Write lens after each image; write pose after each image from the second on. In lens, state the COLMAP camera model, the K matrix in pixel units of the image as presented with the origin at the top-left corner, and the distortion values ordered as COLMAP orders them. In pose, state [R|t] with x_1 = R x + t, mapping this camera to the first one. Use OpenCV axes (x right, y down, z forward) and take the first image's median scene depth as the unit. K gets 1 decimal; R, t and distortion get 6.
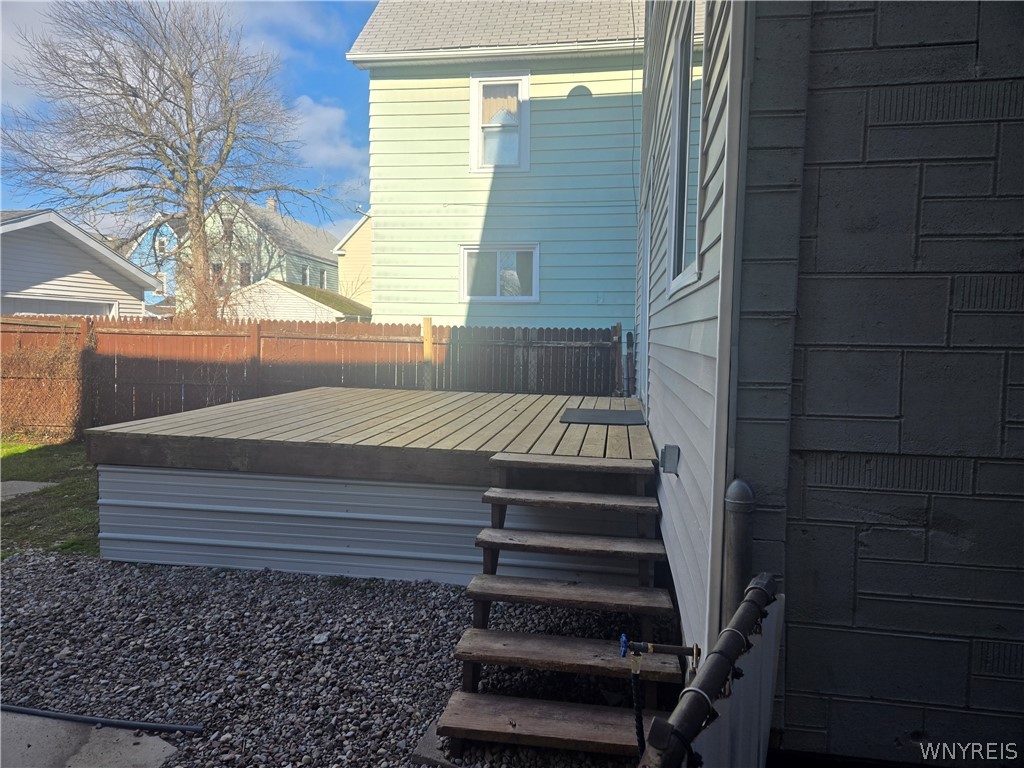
lens RADIAL K [[687.7, 0, 506.2], [0, 687.7, 377.8], [0, 0, 1]] dist [0.064070, -0.042919]
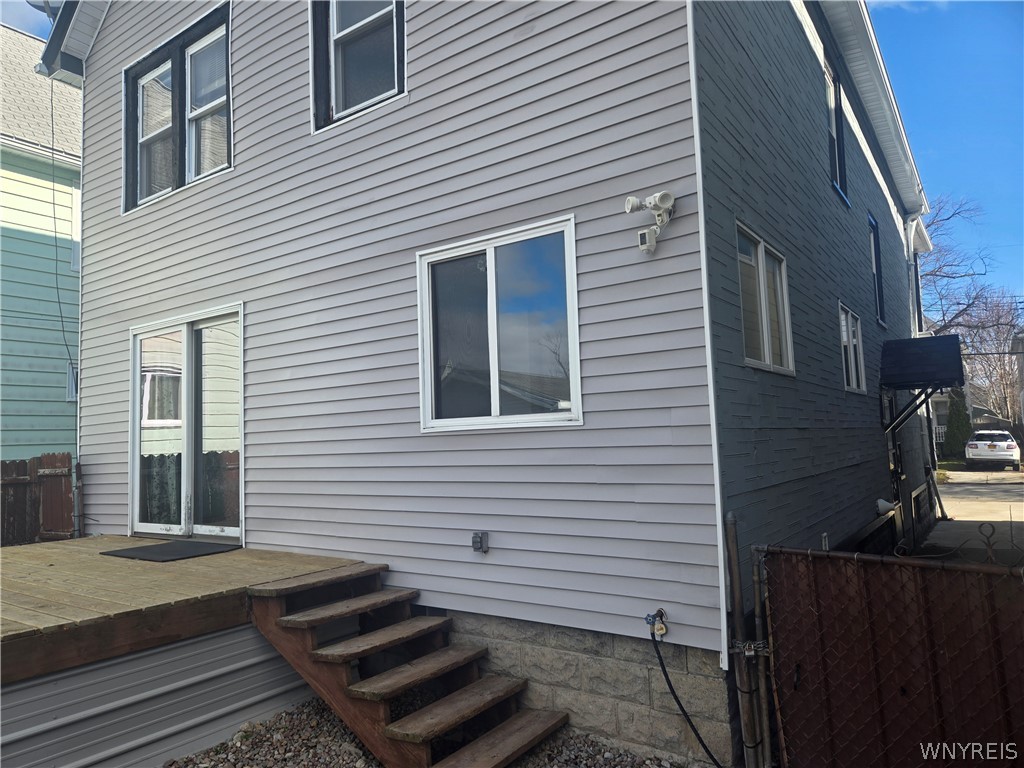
lens RADIAL K [[687.7, 0, 513.6], [0, 687.7, 388.3], [0, 0, 1]] dist [0.064070, -0.042919]
pose [[0.430165, 0.050156, 0.901356, -0.929354], [0.090506, 0.991029, -0.098340, -0.049579], [-0.898202, 0.123881, 0.421767, 0.243372]]
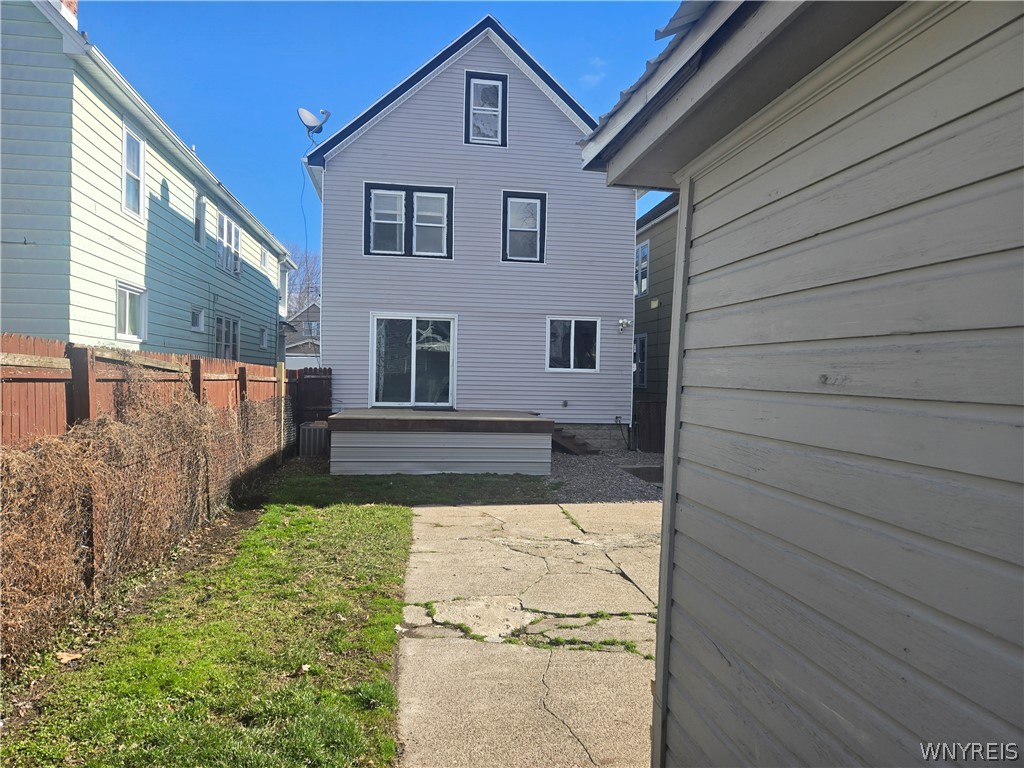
lens RADIAL K [[687.7, 0, 510.6], [0, 687.7, 384.8], [0, 0, 1]] dist [0.064070, -0.042919]
pose [[-0.315139, -0.036692, 0.948336, -3.919672], [0.033001, 0.998224, 0.049589, -0.254865], [-0.948471, 0.046924, -0.313369, 2.588029]]
